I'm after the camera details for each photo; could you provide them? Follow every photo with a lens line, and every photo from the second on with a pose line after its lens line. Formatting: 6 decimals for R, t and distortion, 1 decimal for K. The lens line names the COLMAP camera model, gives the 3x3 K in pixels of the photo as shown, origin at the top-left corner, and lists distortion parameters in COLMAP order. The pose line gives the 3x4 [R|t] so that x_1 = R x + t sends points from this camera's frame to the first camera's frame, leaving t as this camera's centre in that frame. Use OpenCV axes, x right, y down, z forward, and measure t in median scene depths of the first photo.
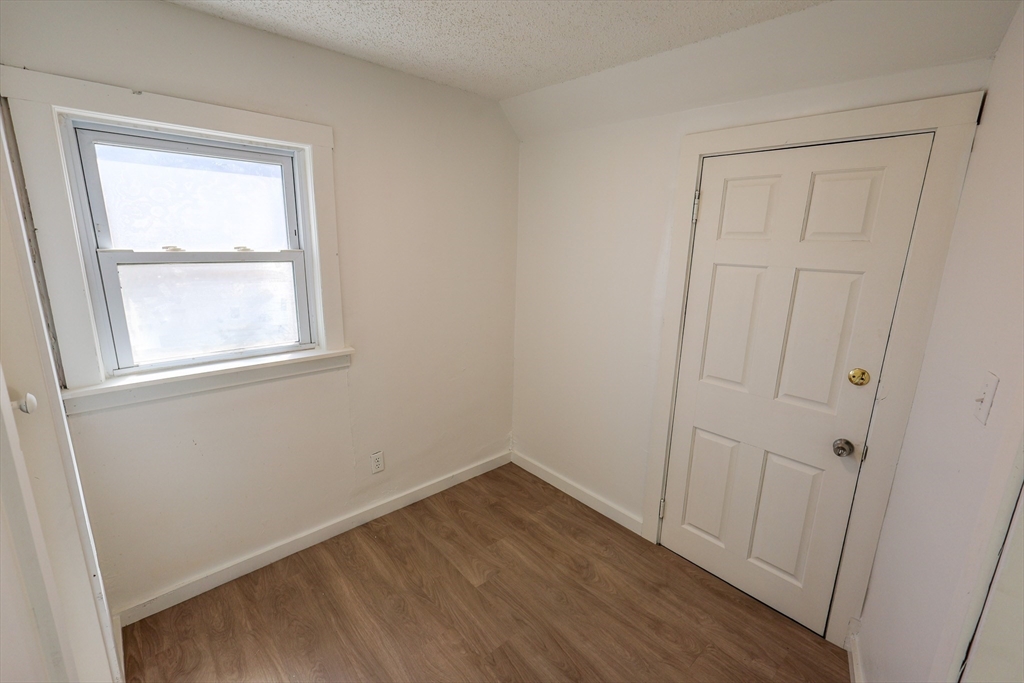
lens RADIAL K [[443.9, 0, 511.6], [0, 443.9, 342.3], [0, 0, 1]] dist [0.006907, -0.000890]
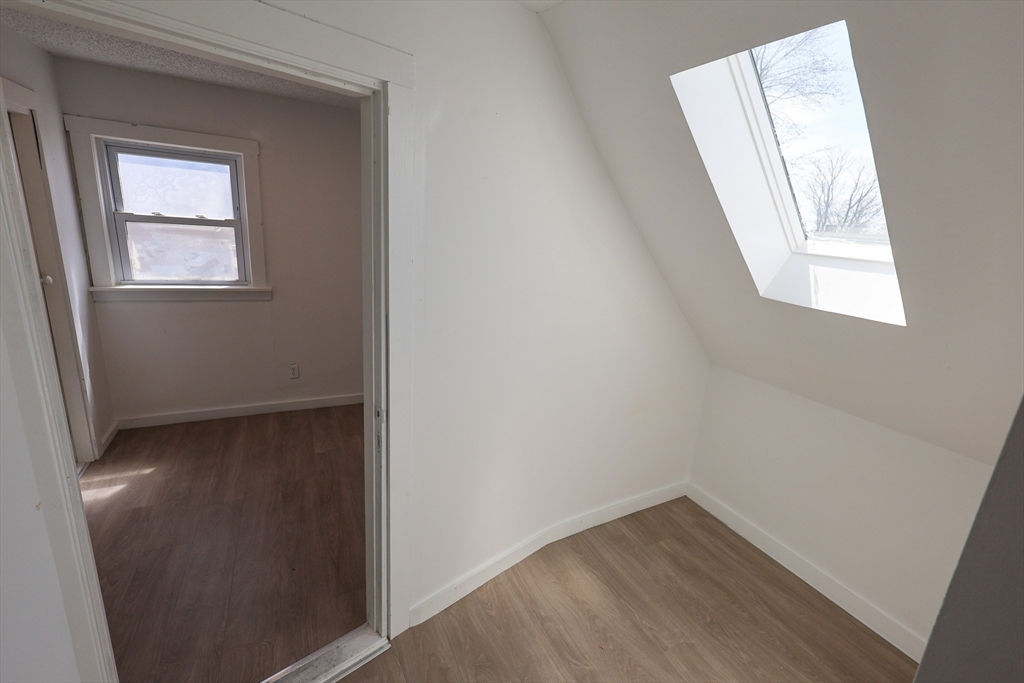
lens RADIAL K [[443.9, 0, 510.6], [0, 443.9, 341.1], [0, 0, 1]] dist [0.006907, -0.000890]
pose [[0.961816, 0.111952, -0.249752, 0.958731], [-0.109339, 0.993706, 0.024356, 0.079388], [0.250907, 0.003882, 0.968003, -0.295485]]
